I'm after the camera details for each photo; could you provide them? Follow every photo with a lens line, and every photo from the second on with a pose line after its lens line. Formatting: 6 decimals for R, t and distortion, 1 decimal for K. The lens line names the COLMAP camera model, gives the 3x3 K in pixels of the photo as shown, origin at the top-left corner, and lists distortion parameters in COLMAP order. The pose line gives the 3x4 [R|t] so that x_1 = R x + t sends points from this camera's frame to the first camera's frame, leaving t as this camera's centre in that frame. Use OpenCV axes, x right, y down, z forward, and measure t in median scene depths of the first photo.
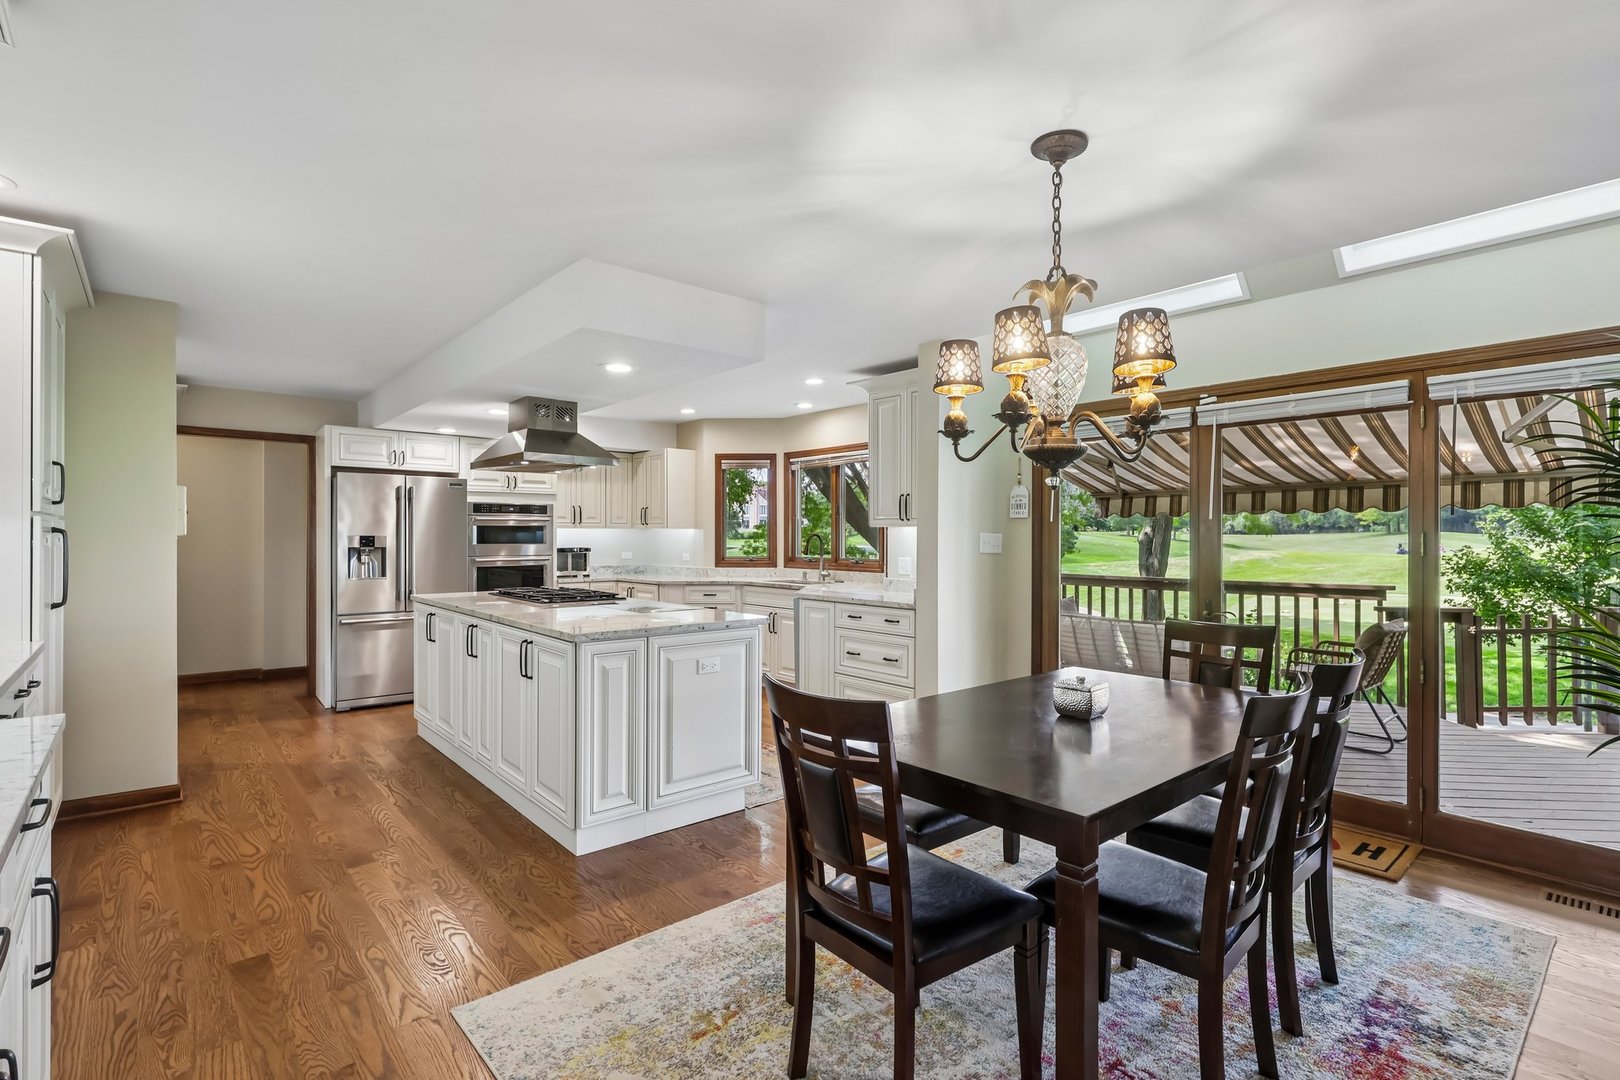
lens RADIAL K [[761.3, 0, 810.5], [0, 761.3, 535.9], [0, 0, 1]] dist [0.001826, 0.002703]
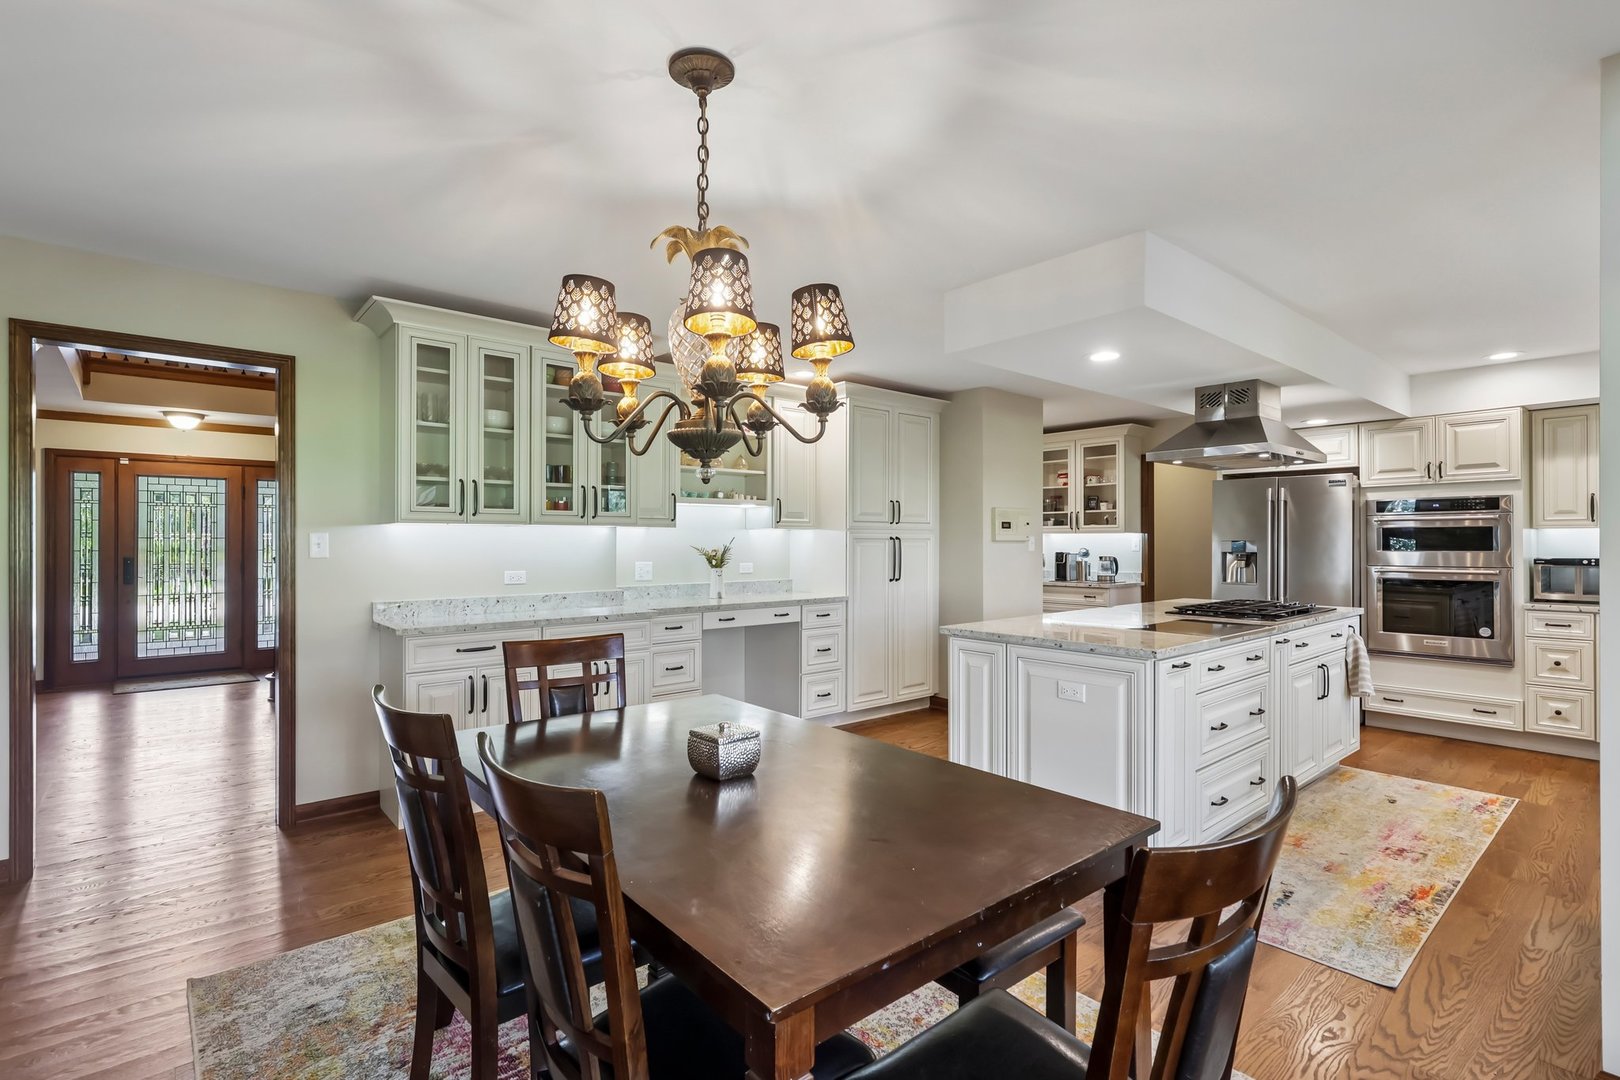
lens RADIAL K [[761.3, 0, 807.5], [0, 761.3, 538.6], [0, 0, 1]] dist [0.001826, 0.002703]
pose [[-0.011044, -0.006222, -0.999920, 0.378107], [0.002514, 0.999977, -0.006250, 0.001200], [0.999936, -0.002583, -0.011028, 0.368837]]
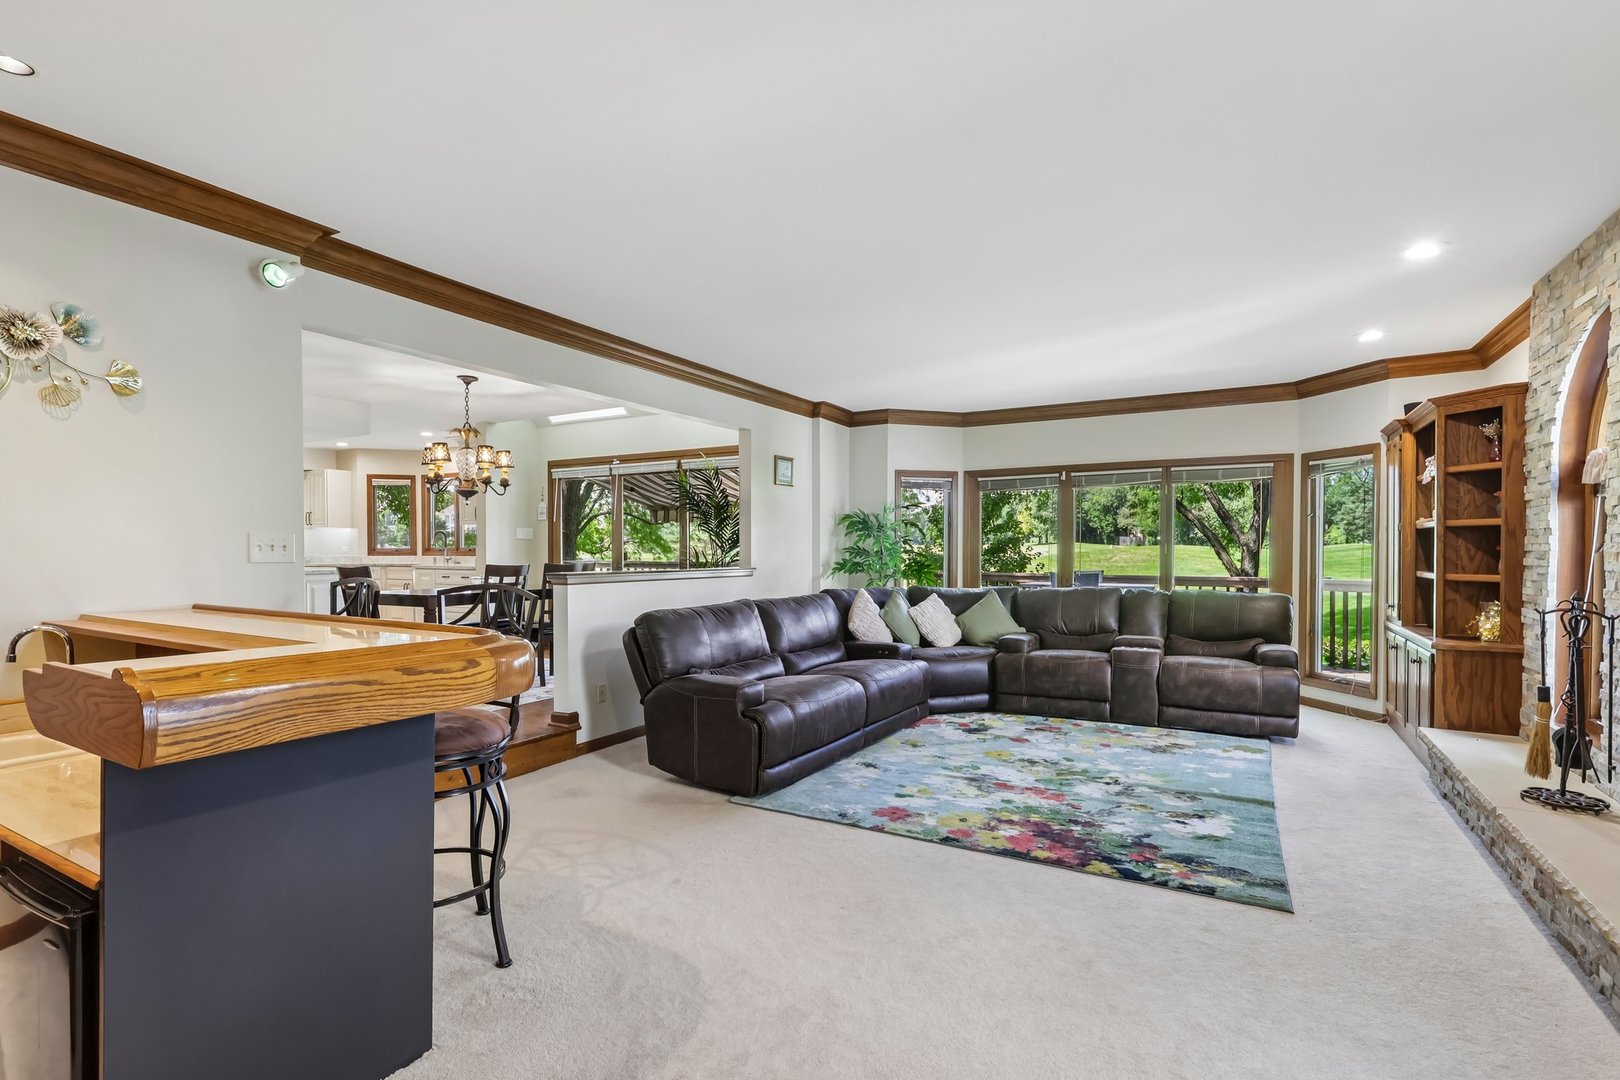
lens RADIAL K [[761.3, 0, 799.7], [0, 761.3, 548.9], [0, 0, 1]] dist [0.001826, 0.002703]
pose [[0.942924, -0.003515, 0.332989, 0.173945], [0.002733, 0.999992, 0.002817, 0.030069], [-0.332997, -0.001746, 0.942926, -0.641952]]
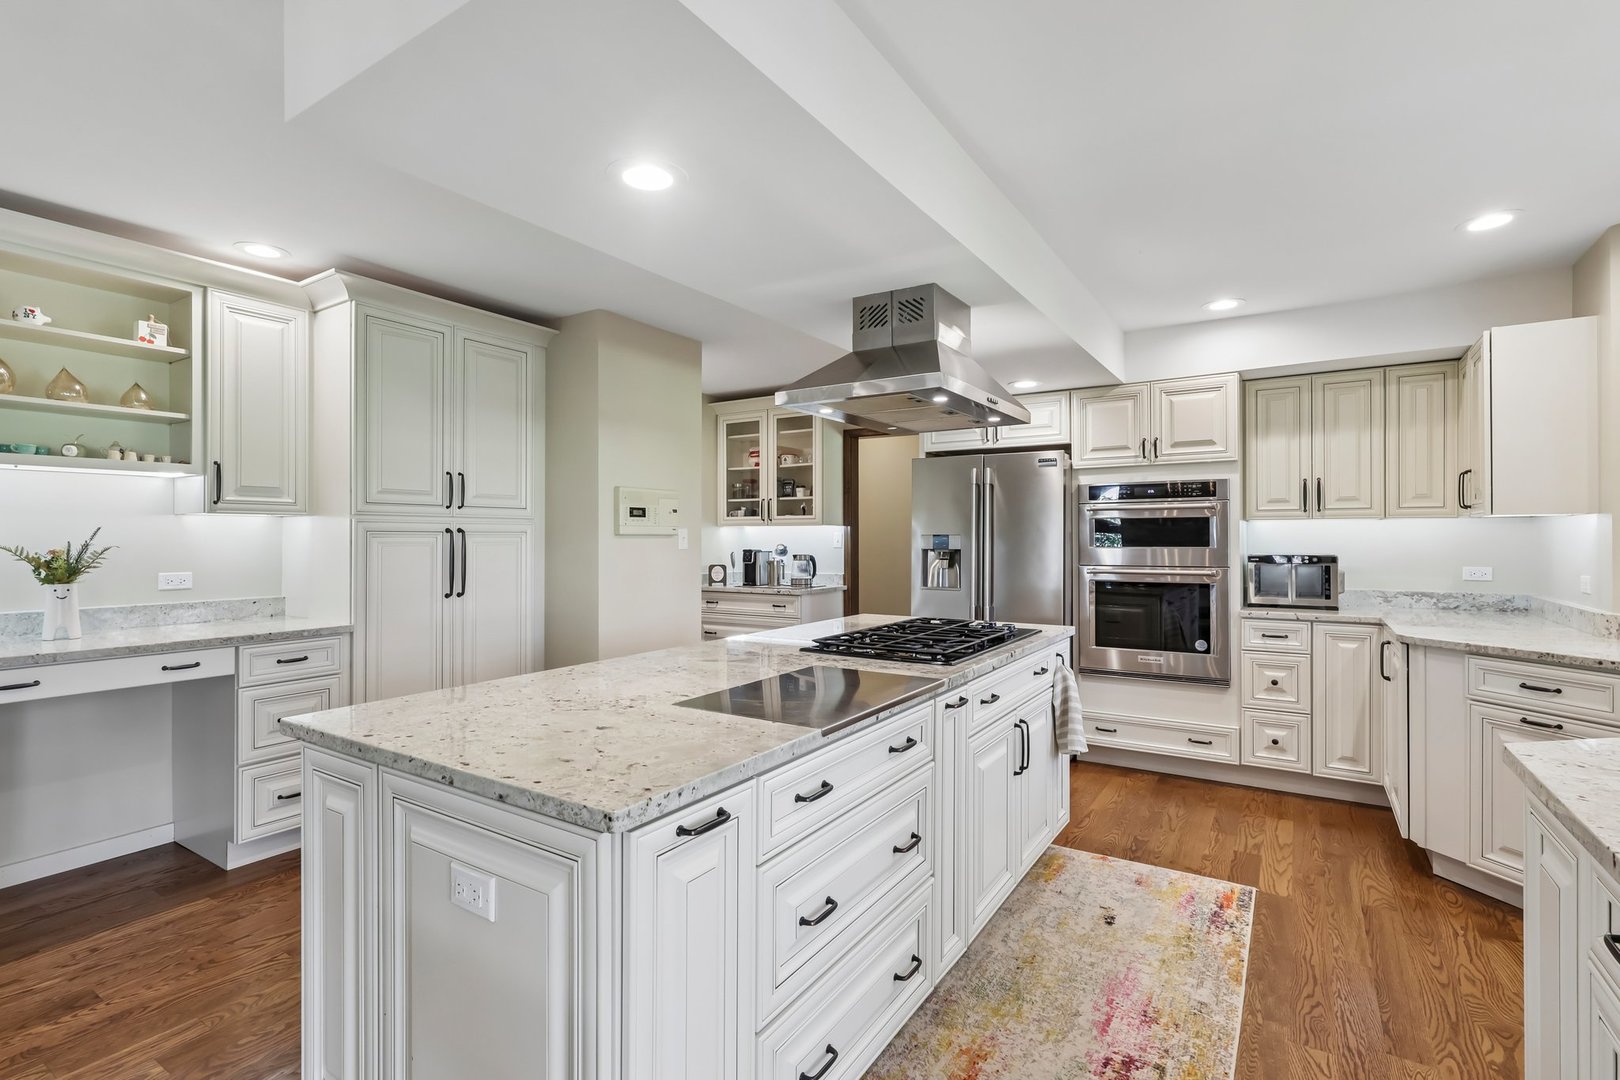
lens RADIAL K [[761.3, 0, 802.7], [0, 761.3, 539.7], [0, 0, 1]] dist [0.001826, 0.002703]
pose [[0.270544, 0.000427, -0.962707, 0.130461], [0.003790, 0.999992, 0.001509, 0.002504], [0.962700, -0.004057, 0.270540, 0.546396]]
